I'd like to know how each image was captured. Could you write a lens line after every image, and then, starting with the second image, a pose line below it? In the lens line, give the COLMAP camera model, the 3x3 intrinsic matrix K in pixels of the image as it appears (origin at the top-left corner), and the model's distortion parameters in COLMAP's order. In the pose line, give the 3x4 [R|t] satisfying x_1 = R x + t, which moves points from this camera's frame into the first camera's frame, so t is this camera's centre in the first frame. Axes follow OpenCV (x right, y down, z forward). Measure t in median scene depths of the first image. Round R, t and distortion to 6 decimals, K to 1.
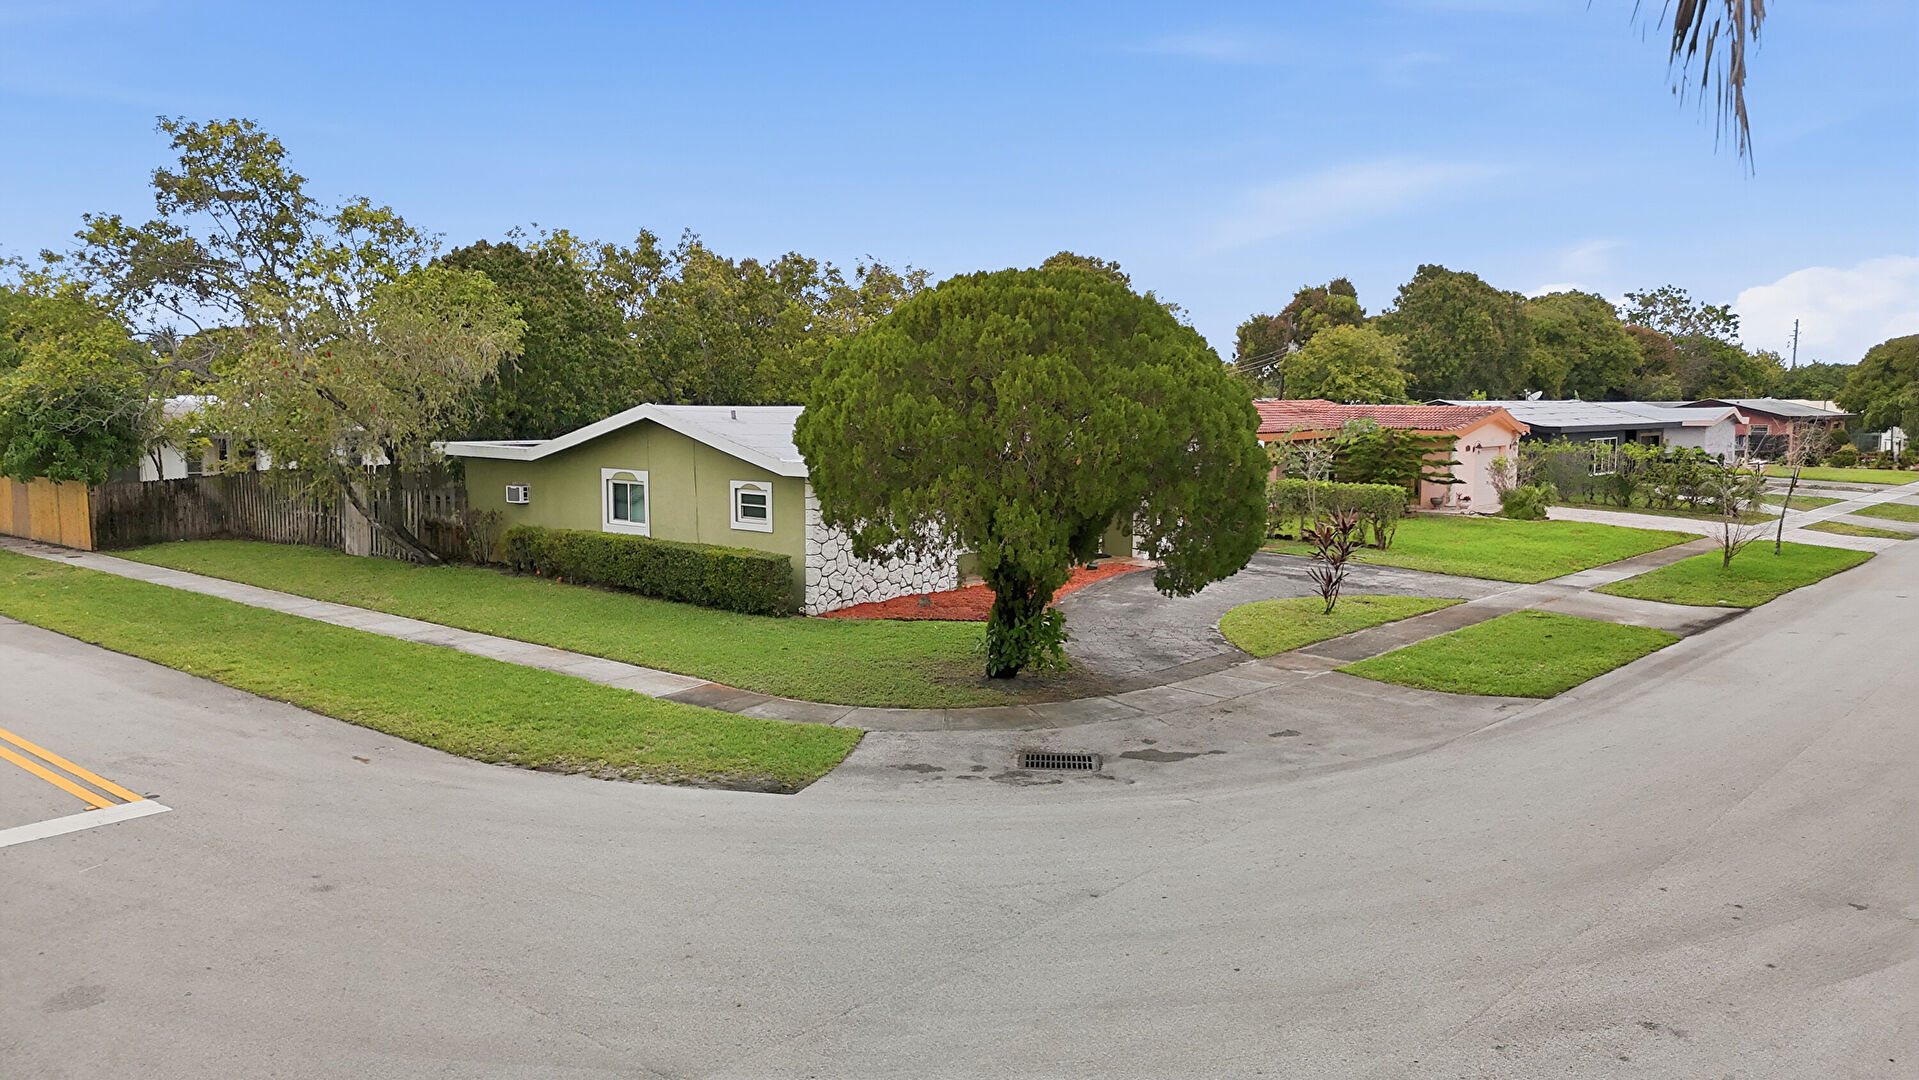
lens RADIAL K [[1414.0, 0, 961.9], [0, 1414.0, 520.2], [0, 0, 1]] dist [0.077653, -0.071743]
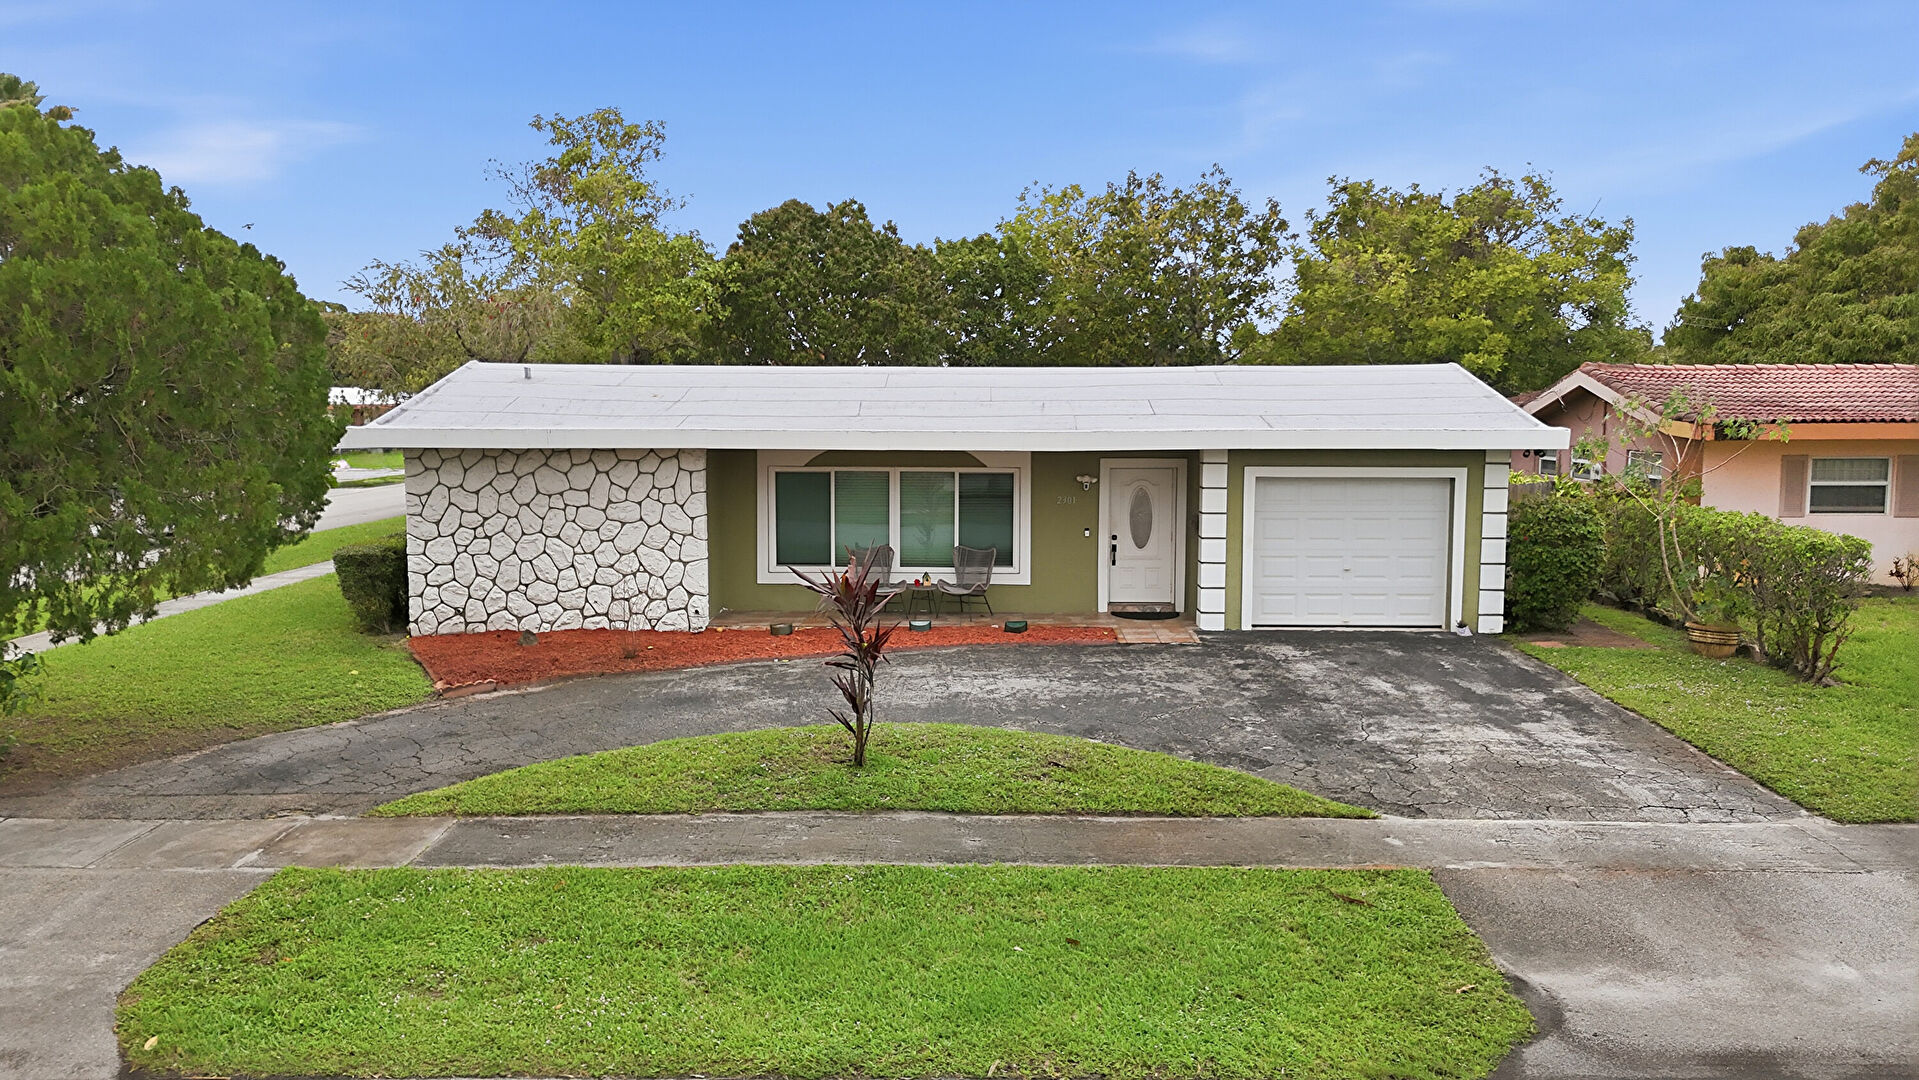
lens RADIAL K [[1414.0, 0, 962.6], [0, 1414.0, 529.2], [0, 0, 1]] dist [0.077653, -0.071743]
pose [[0.648152, 0.066985, -0.758559, 0.535071], [-0.067684, 0.997249, 0.030231, -0.025699], [0.758497, 0.031748, 0.650903, 0.599720]]
